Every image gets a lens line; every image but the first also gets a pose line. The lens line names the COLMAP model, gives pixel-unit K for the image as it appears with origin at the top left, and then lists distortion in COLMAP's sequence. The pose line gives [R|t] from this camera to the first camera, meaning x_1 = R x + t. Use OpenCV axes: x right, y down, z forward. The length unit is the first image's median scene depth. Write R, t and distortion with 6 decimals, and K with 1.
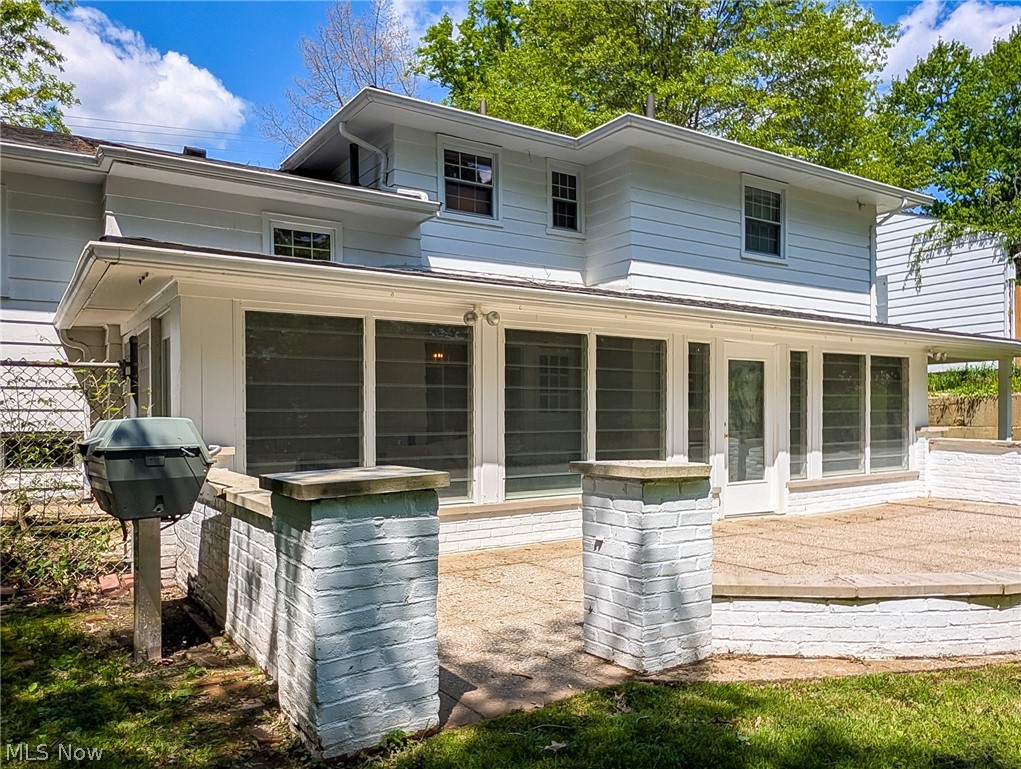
lens RADIAL K [[763.0, 0, 515.0], [0, 763.0, 440.5], [0, 0, 1]] dist [0.012304, 0.000659]
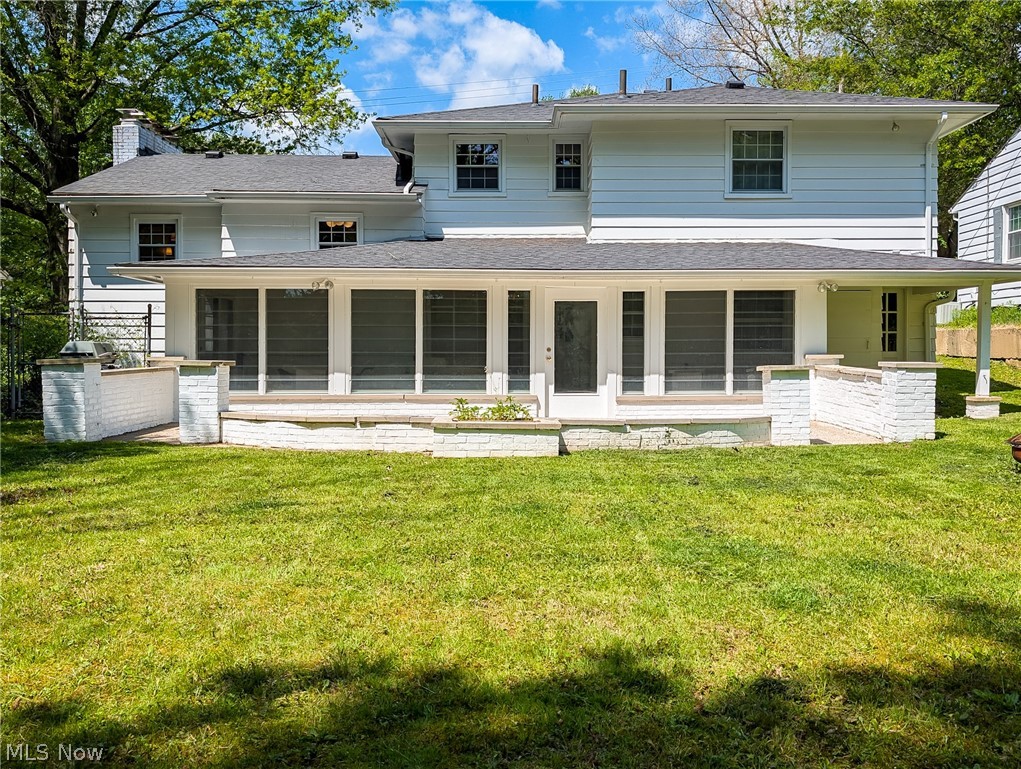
lens RADIAL K [[958.7, 0, 527.7], [0, 958.7, 384.3], [0, 0, 1]] dist [0.146041, -0.448311]
pose [[0.837355, 0.024368, -0.546117, 1.047787], [-0.021758, 0.999700, 0.011246, 0.018405], [0.546227, 0.002465, 0.837634, -0.384571]]
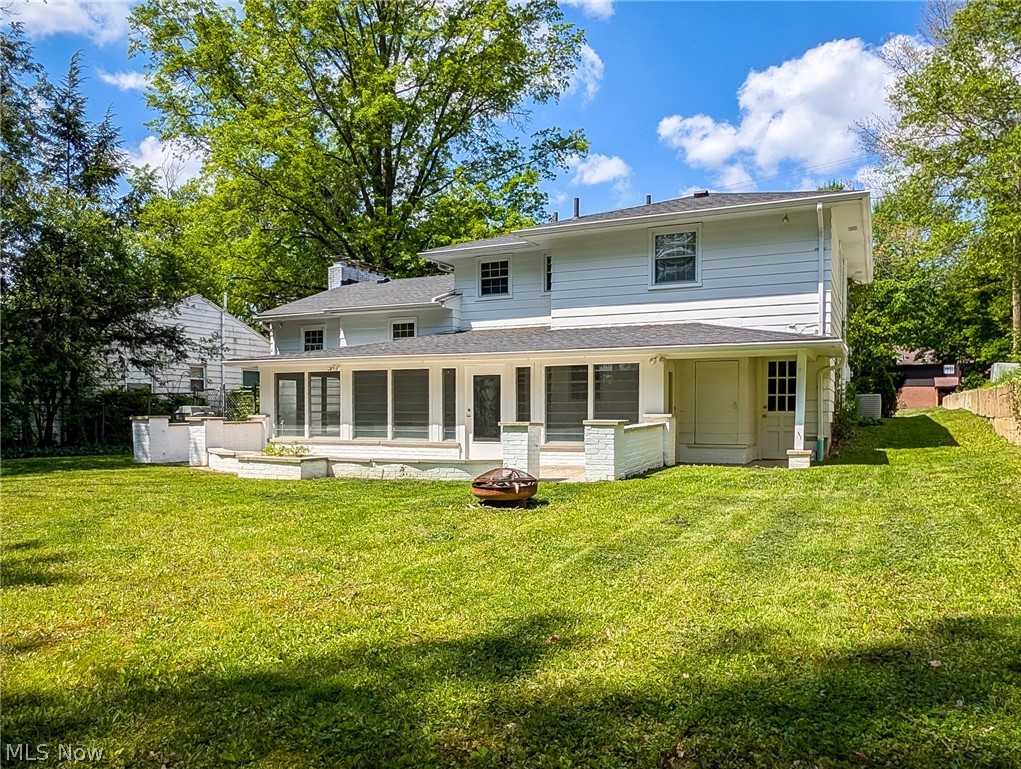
lens RADIAL K [[763.0, 0, 515.0], [0, 763.0, 440.5], [0, 0, 1]] dist [0.012304, 0.000659]
pose [[0.517342, 0.037414, -0.854960, 1.731015], [-0.028891, 0.999238, 0.026245, -0.000190], [0.855291, 0.011123, 0.518029, 0.121092]]
